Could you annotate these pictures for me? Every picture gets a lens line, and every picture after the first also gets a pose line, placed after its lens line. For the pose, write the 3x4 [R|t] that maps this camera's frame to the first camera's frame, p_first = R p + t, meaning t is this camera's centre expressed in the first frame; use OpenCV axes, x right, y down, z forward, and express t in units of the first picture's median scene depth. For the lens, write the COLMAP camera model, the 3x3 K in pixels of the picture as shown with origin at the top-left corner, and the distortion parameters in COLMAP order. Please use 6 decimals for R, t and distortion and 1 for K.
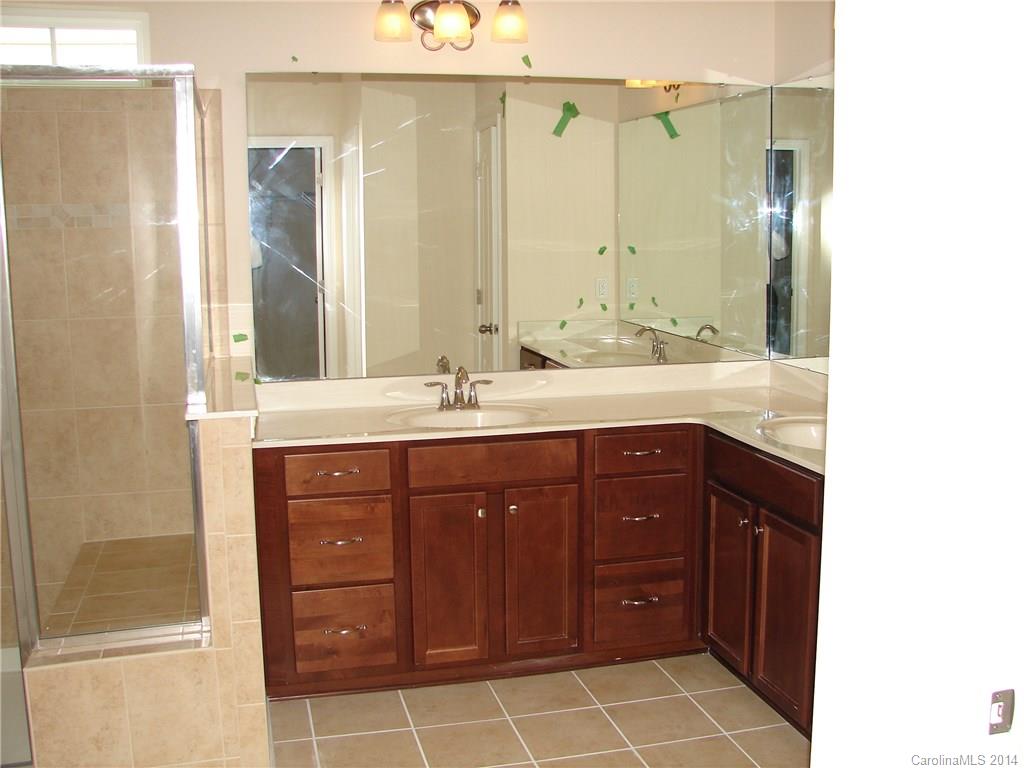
lens RADIAL K [[1105.4, 0, 512.0], [0, 1105.4, 384.0], [0, 0, 1]] dist [-0.222667, 0.324662]
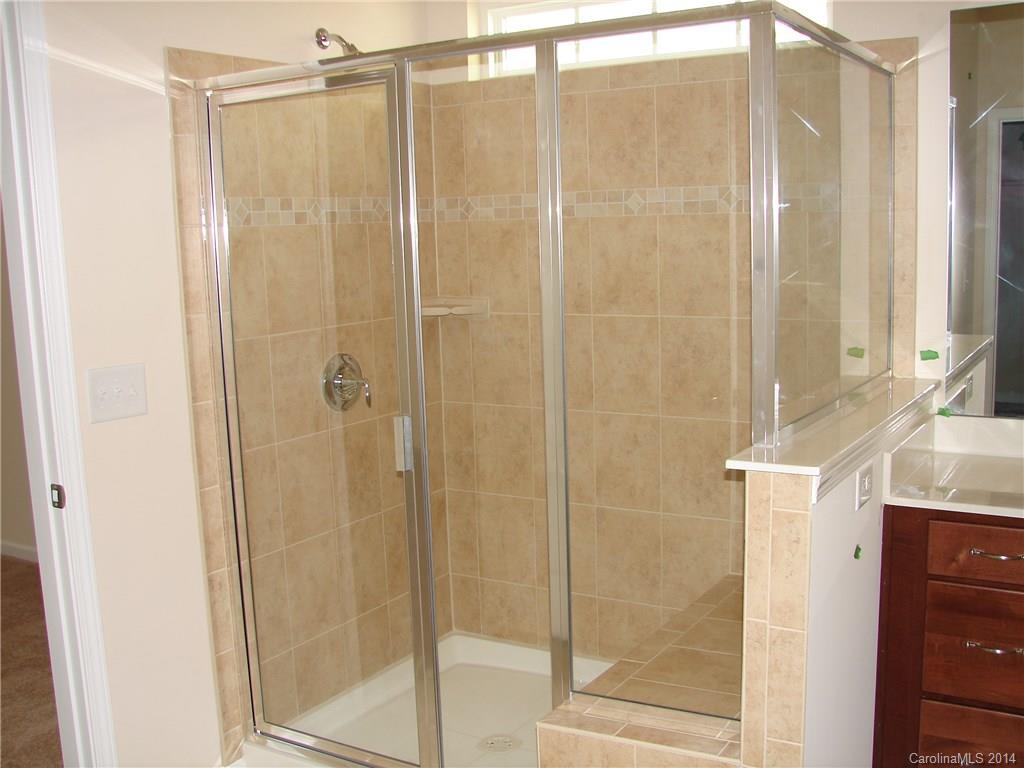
lens RADIAL K [[1105.4, 0, 512.0], [0, 1105.4, 384.0], [0, 0, 1]] dist [-0.222667, 0.324662]
pose [[0.701560, 0.092261, -0.706613, 0.101729], [-0.081399, 0.995469, 0.049159, -0.039785], [0.707946, 0.023029, 0.705891, 0.273109]]
